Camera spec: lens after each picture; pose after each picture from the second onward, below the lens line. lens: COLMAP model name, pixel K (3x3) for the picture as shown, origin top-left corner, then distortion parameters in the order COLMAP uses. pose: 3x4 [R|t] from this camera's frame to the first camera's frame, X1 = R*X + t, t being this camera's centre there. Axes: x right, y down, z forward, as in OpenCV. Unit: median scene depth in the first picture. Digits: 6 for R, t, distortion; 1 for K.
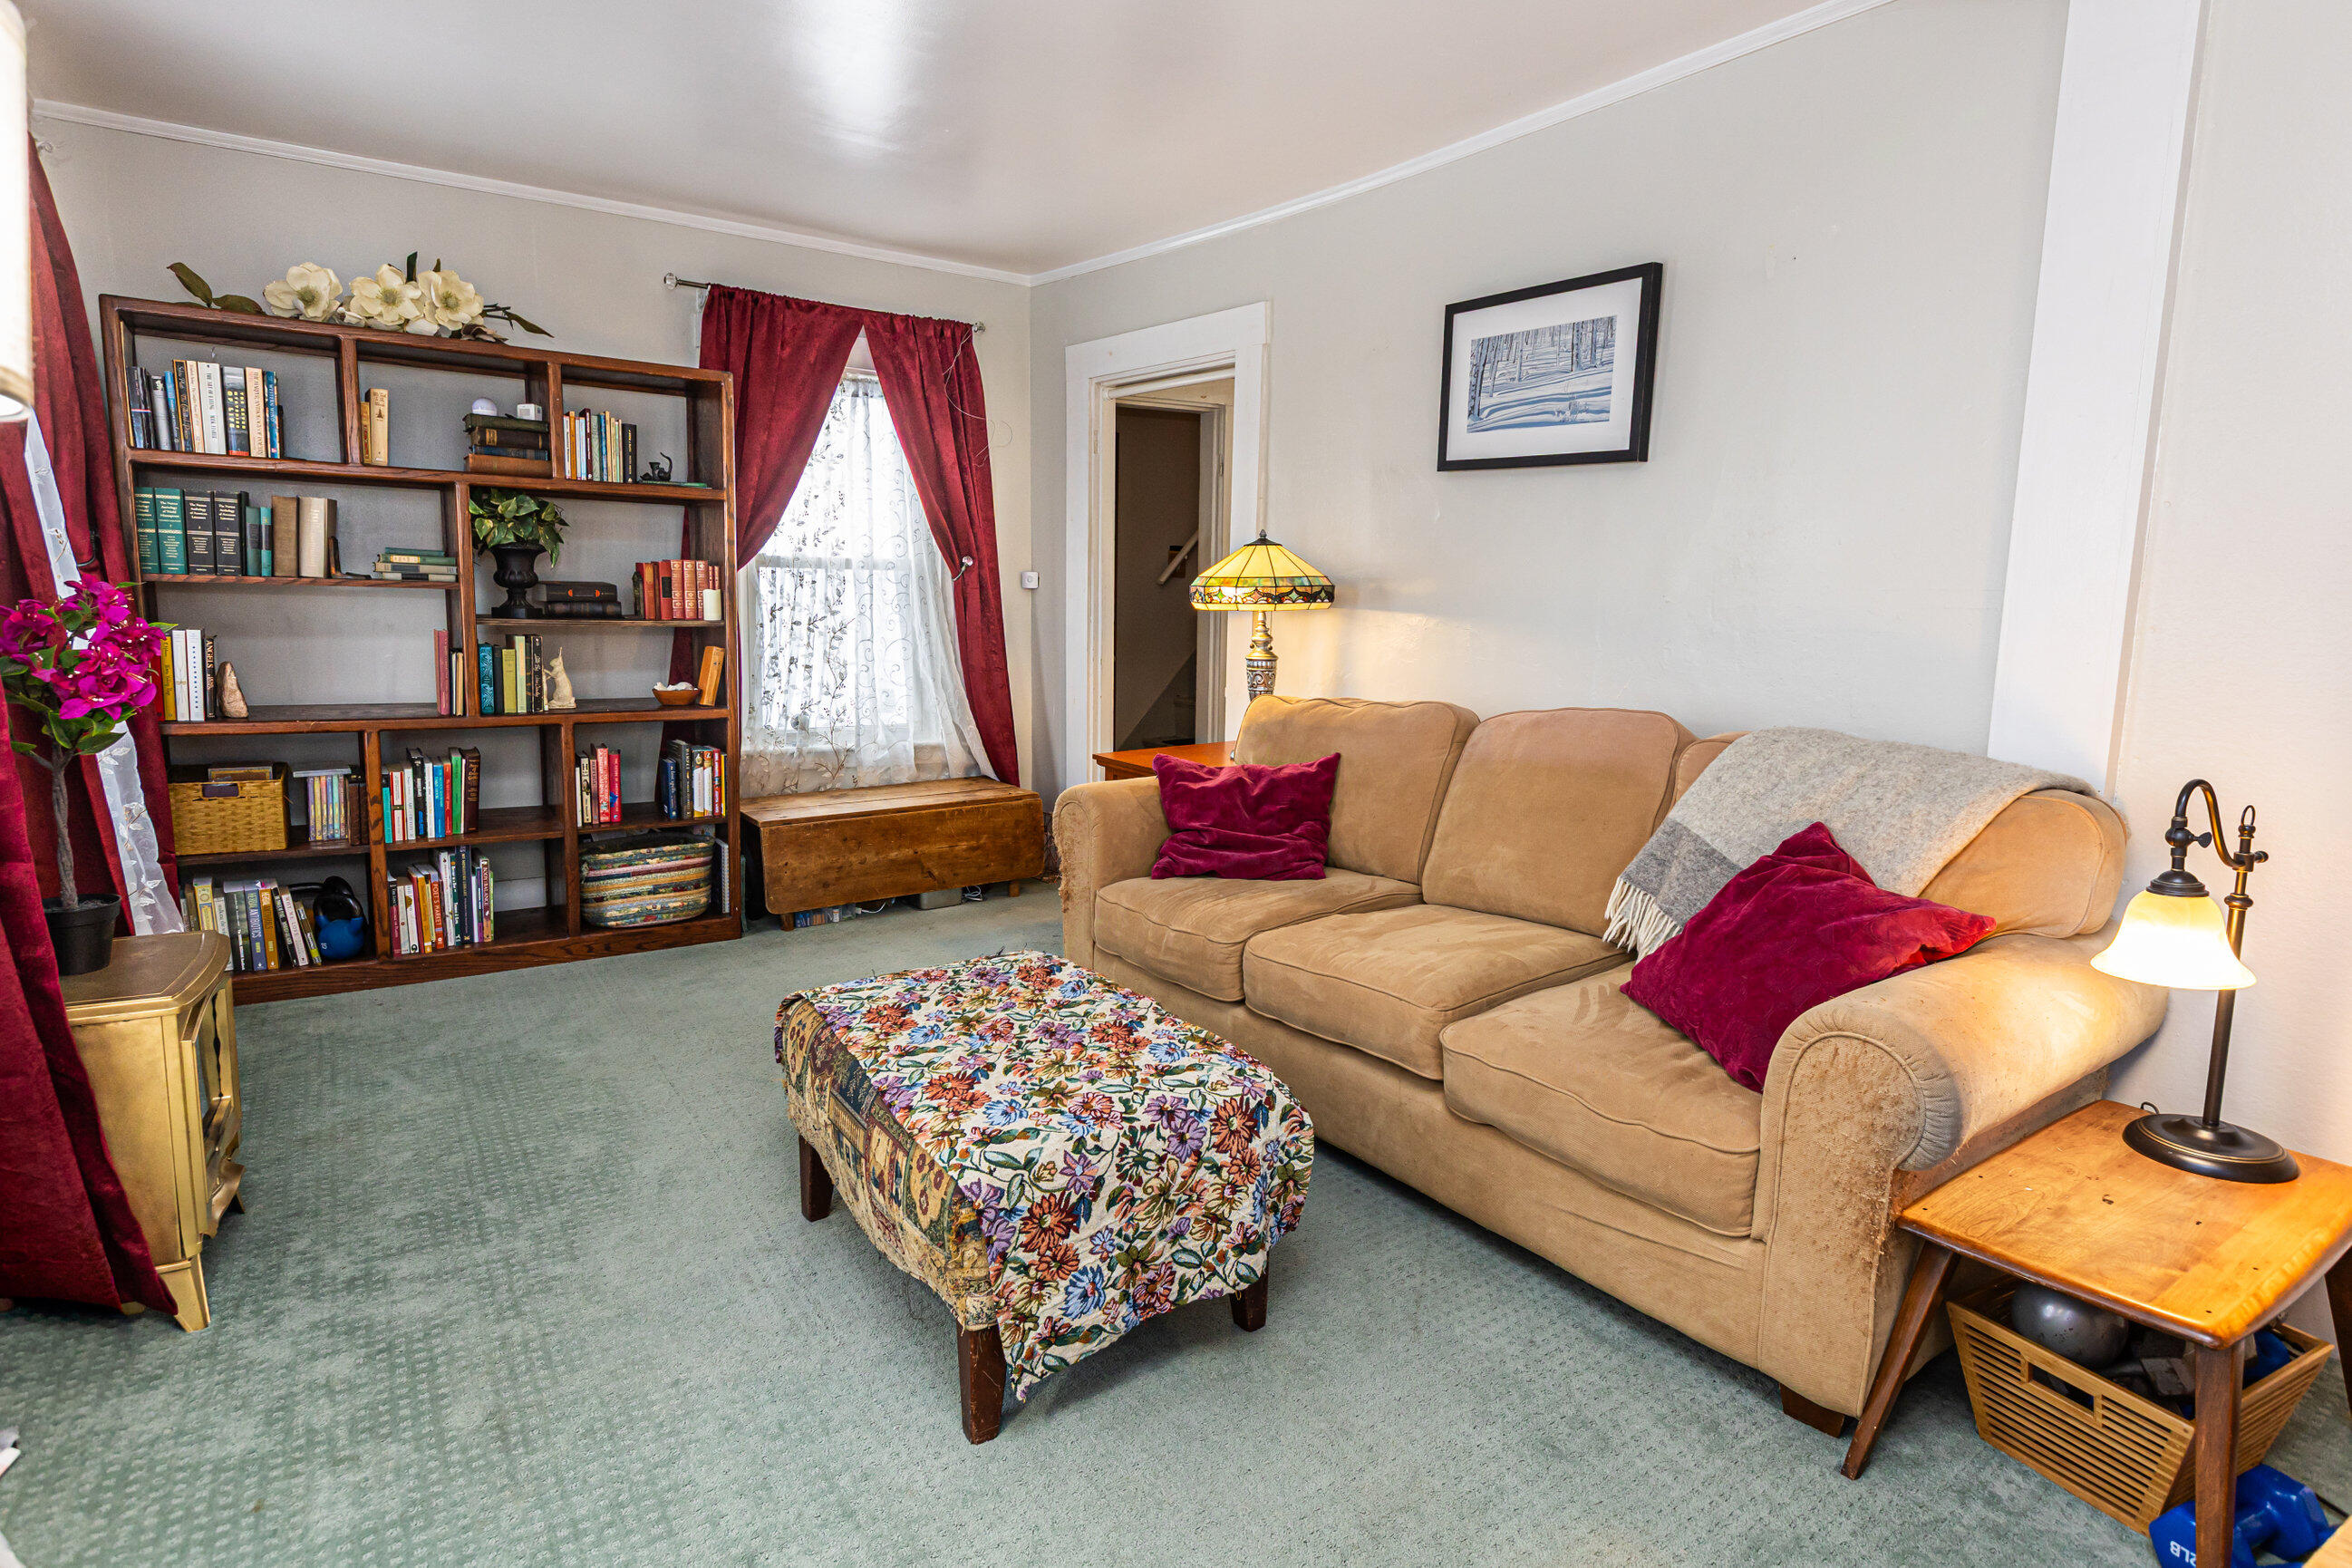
lens RADIAL K [[1260.1, 0, 1167.0], [0, 1260.1, 779.6], [0, 0, 1]] dist [0.004141, -0.000651]
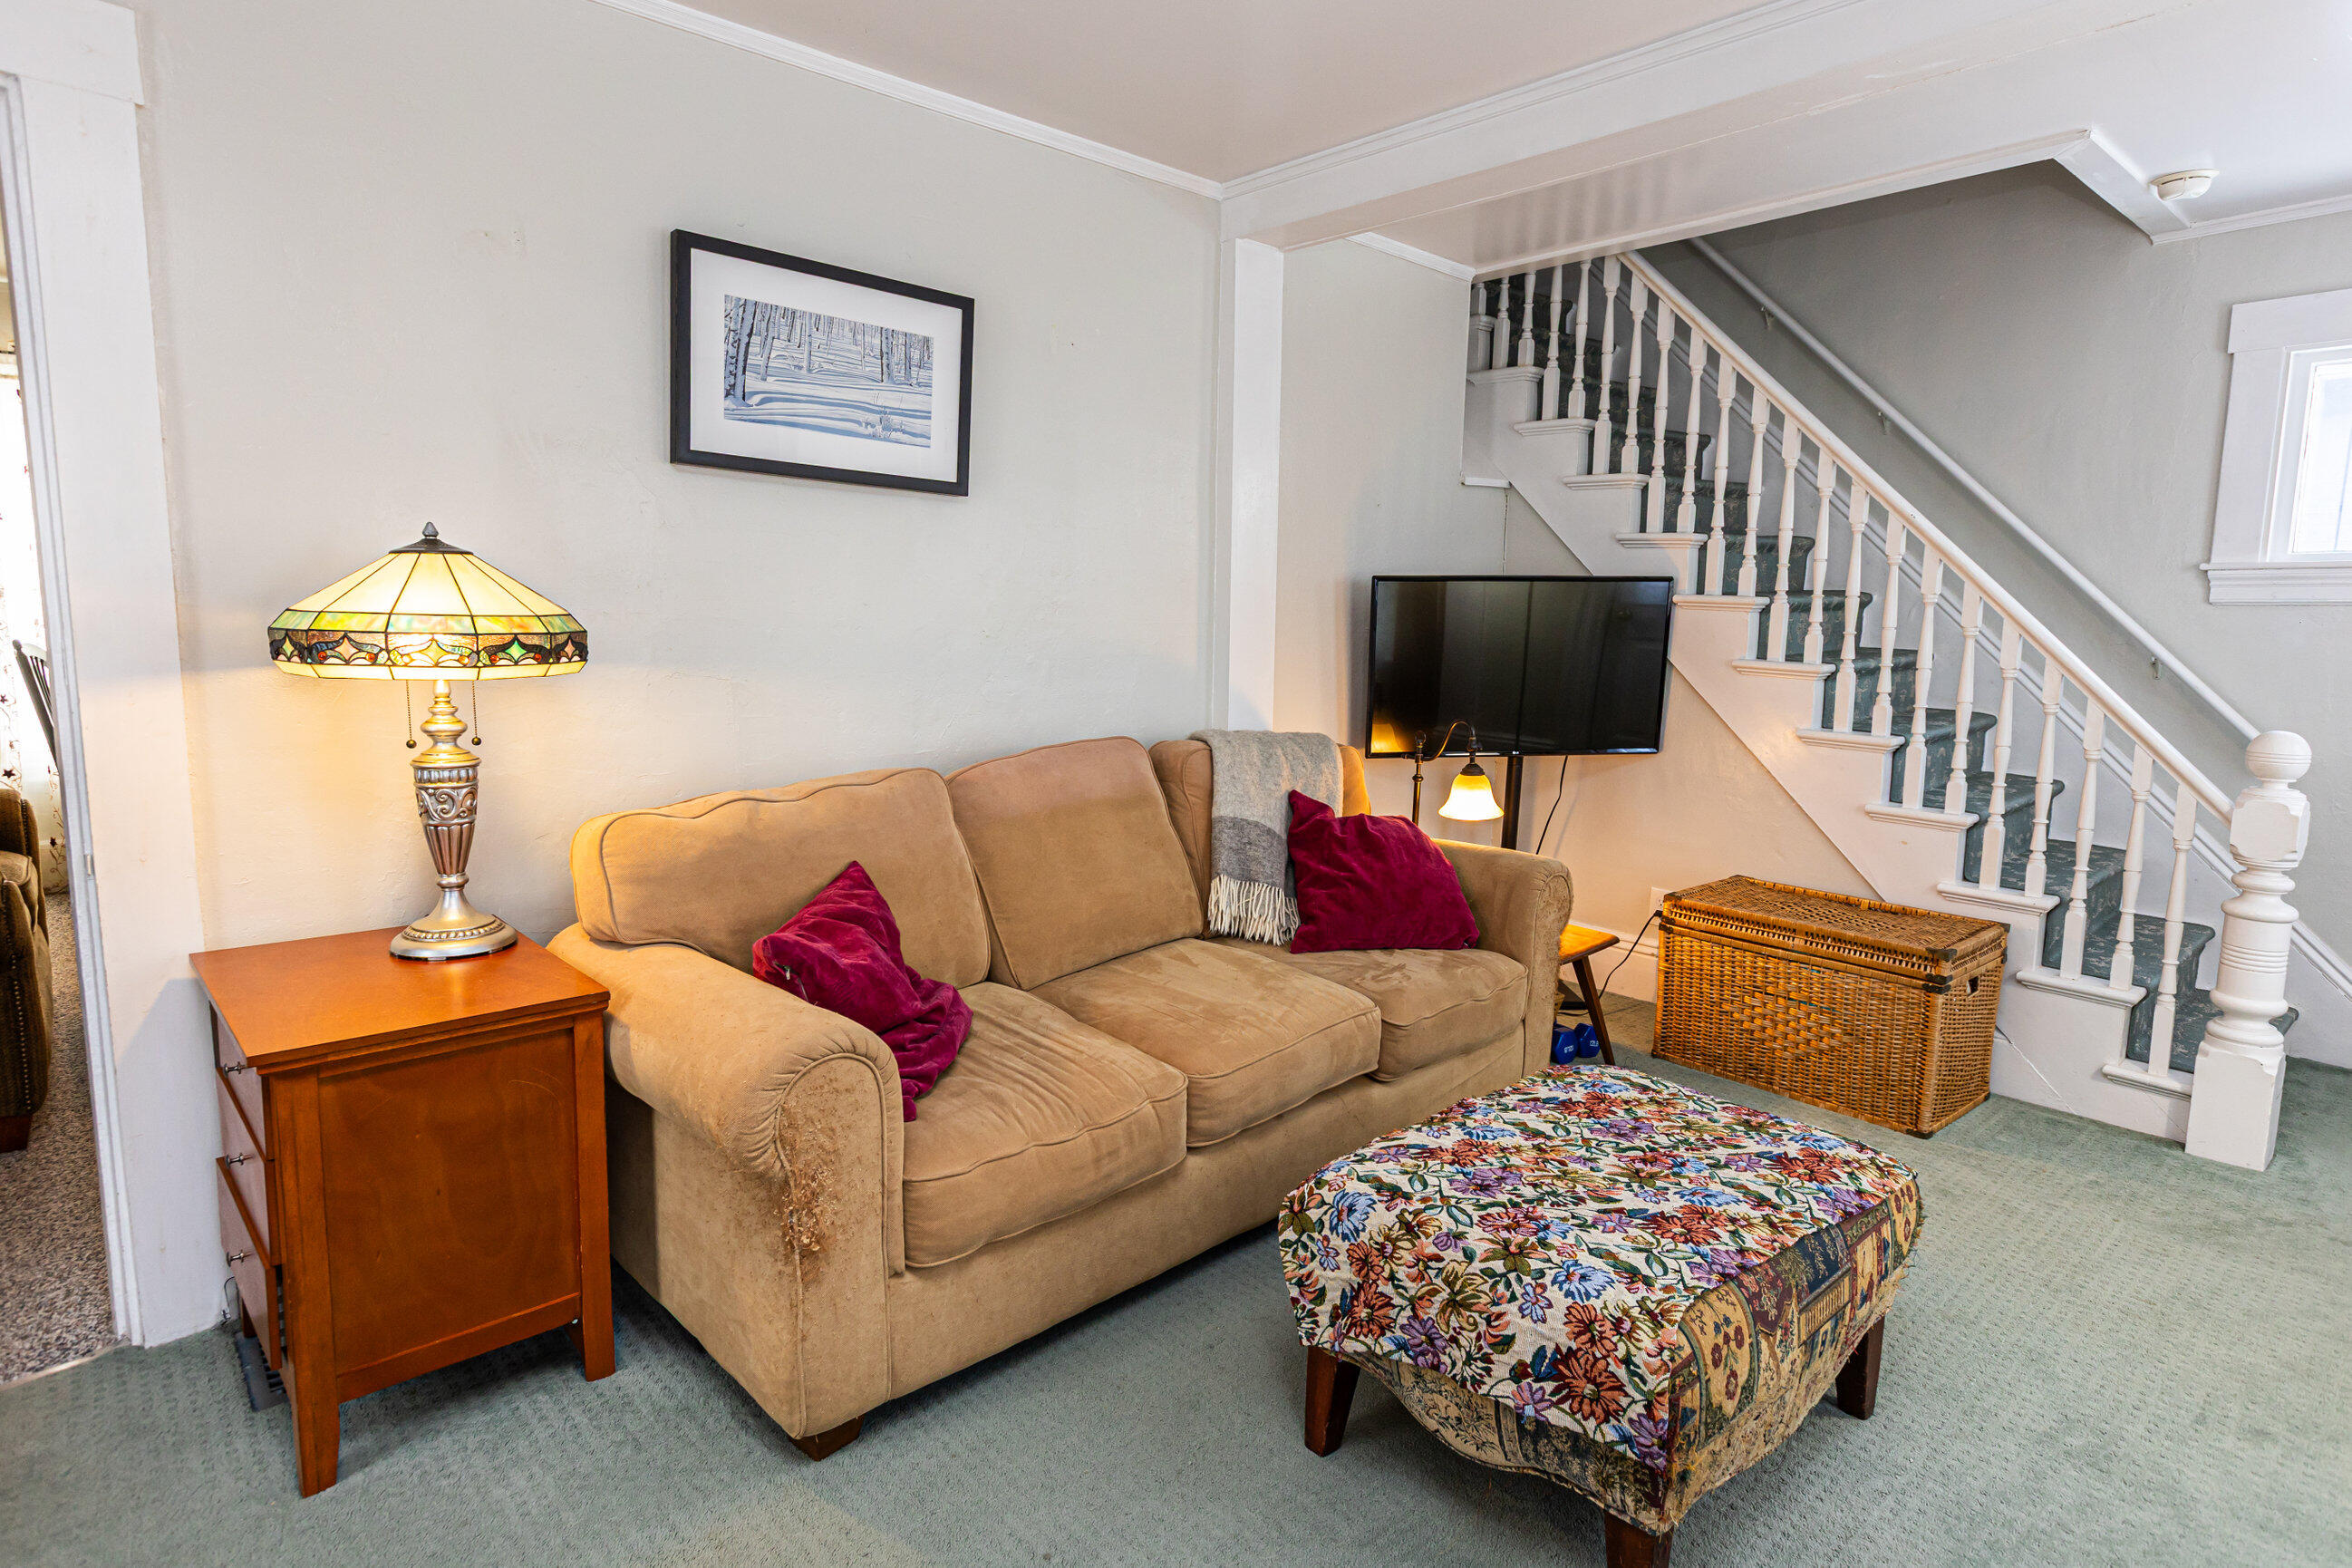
lens RADIAL K [[1260.1, 0, 1156.7], [0, 1260.1, 778.9], [0, 0, 1]] dist [0.004141, -0.000651]
pose [[-0.145535, -0.150811, 0.977791, -0.627096], [0.135699, 0.975930, 0.170721, -0.177772], [-0.980003, 0.157531, -0.121567, 0.973597]]
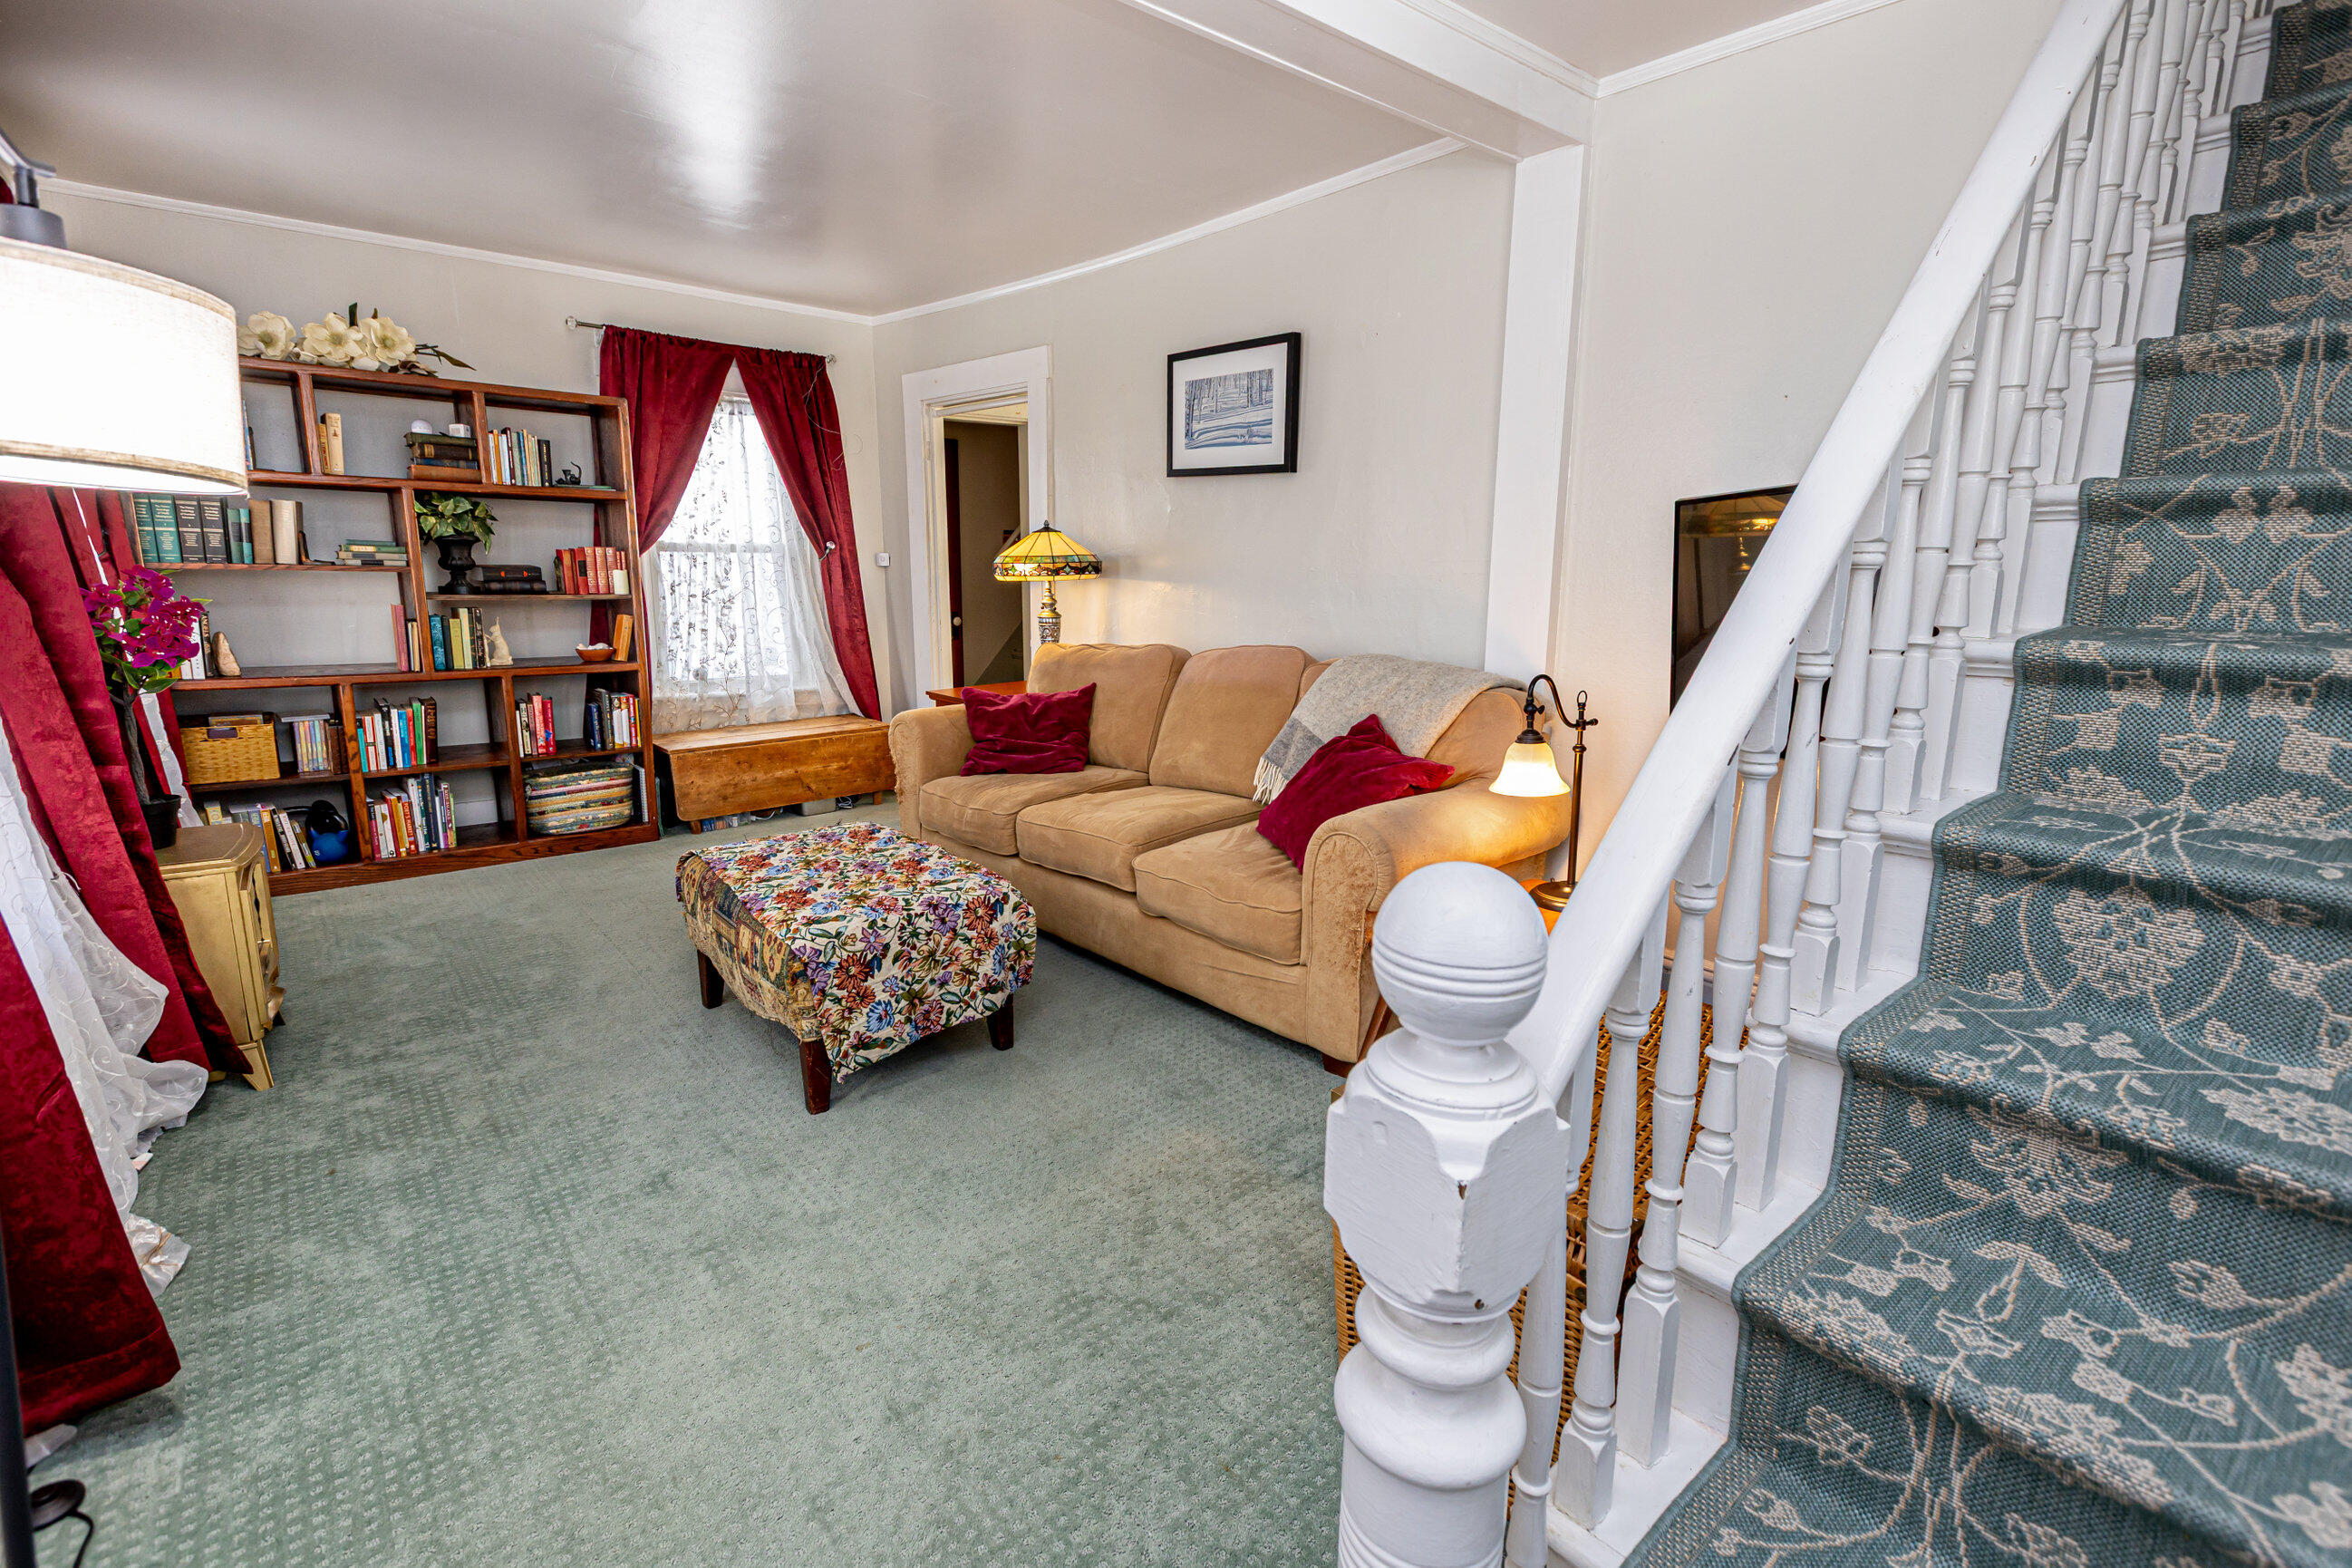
lens RADIAL K [[1064.5, 0, 1166.4], [0, 1064.5, 783.6], [0, 0, 1]] dist [0.002773, 0.001717]
pose [[0.993471, -0.033853, 0.108947, 0.087086], [0.027928, 0.998070, 0.055460, 0.028401], [-0.110615, -0.052056, 0.992499, -0.196085]]
